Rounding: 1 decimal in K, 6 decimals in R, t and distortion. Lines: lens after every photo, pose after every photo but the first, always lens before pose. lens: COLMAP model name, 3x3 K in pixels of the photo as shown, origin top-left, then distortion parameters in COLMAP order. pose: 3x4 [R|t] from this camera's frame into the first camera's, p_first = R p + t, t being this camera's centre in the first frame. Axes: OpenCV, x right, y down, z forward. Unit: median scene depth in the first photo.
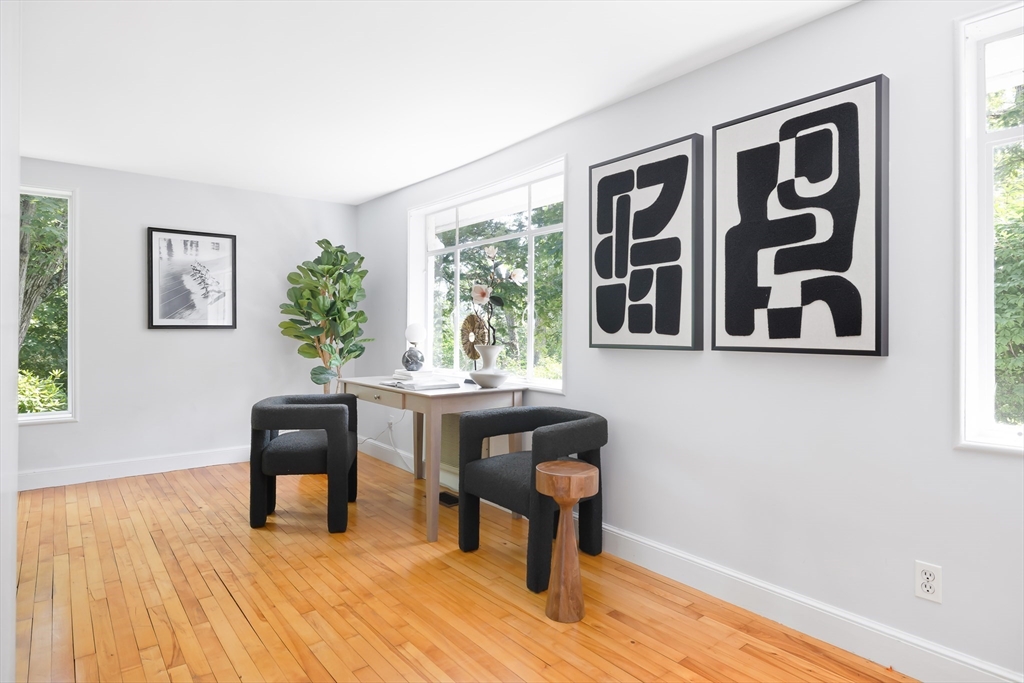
lens RADIAL K [[555.5, 0, 513.1], [0, 555.5, 325.8], [0, 0, 1]] dist [0.003052, 0.000084]
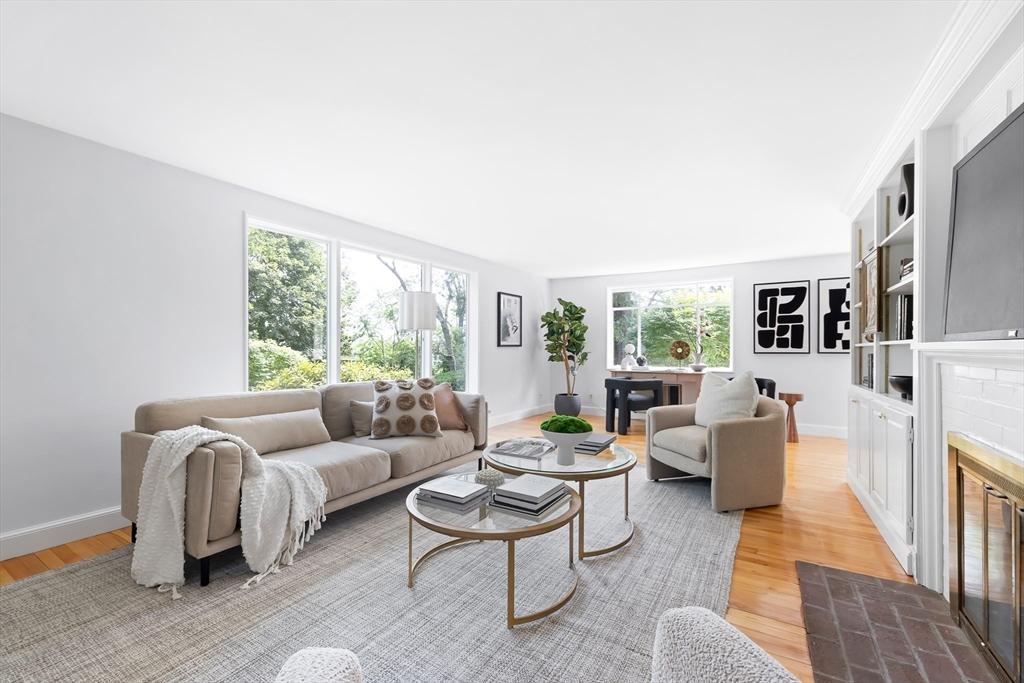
lens RADIAL K [[426.2, 0, 511.2], [0, 426.2, 345.1], [0, 0, 1]] dist [0.014440, 0.000359]
pose [[0.941012, -0.001392, 0.338371, -1.722608], [-0.000108, 0.999990, 0.004414, -0.009675], [-0.338374, -0.004190, 0.941002, -0.541788]]
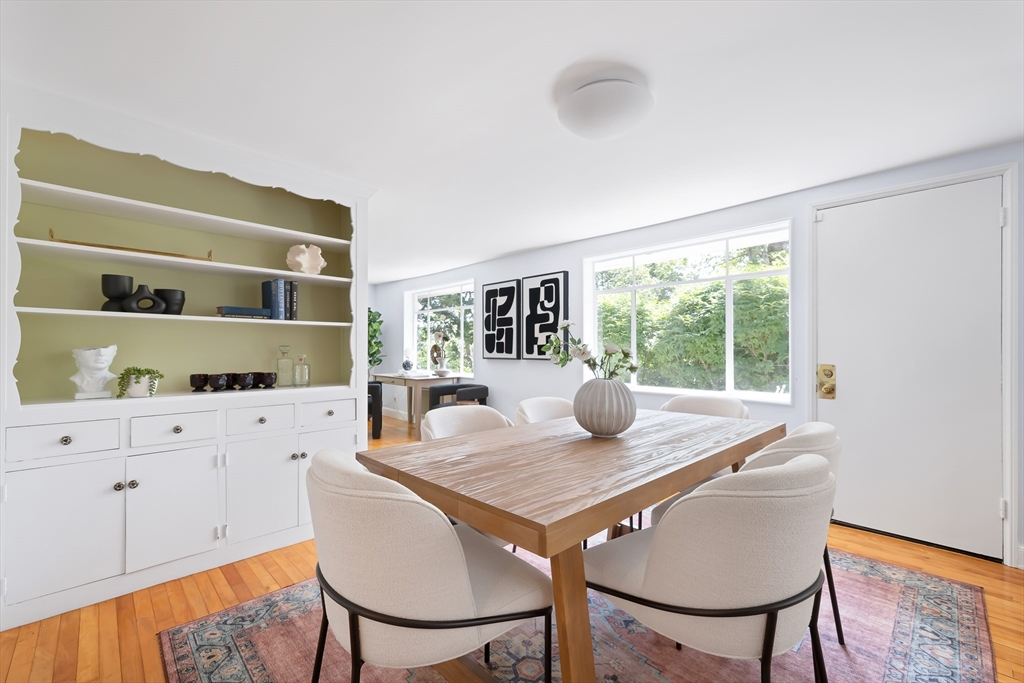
lens RADIAL K [[426.2, 0, 507.8], [0, 426.2, 346.8], [0, 0, 1]] dist [0.014440, 0.000359]
pose [[0.997030, -0.002619, 0.076968, 0.109313], [0.002064, 0.999971, 0.007295, -0.029559], [-0.076985, -0.007115, 0.997007, -0.940663]]
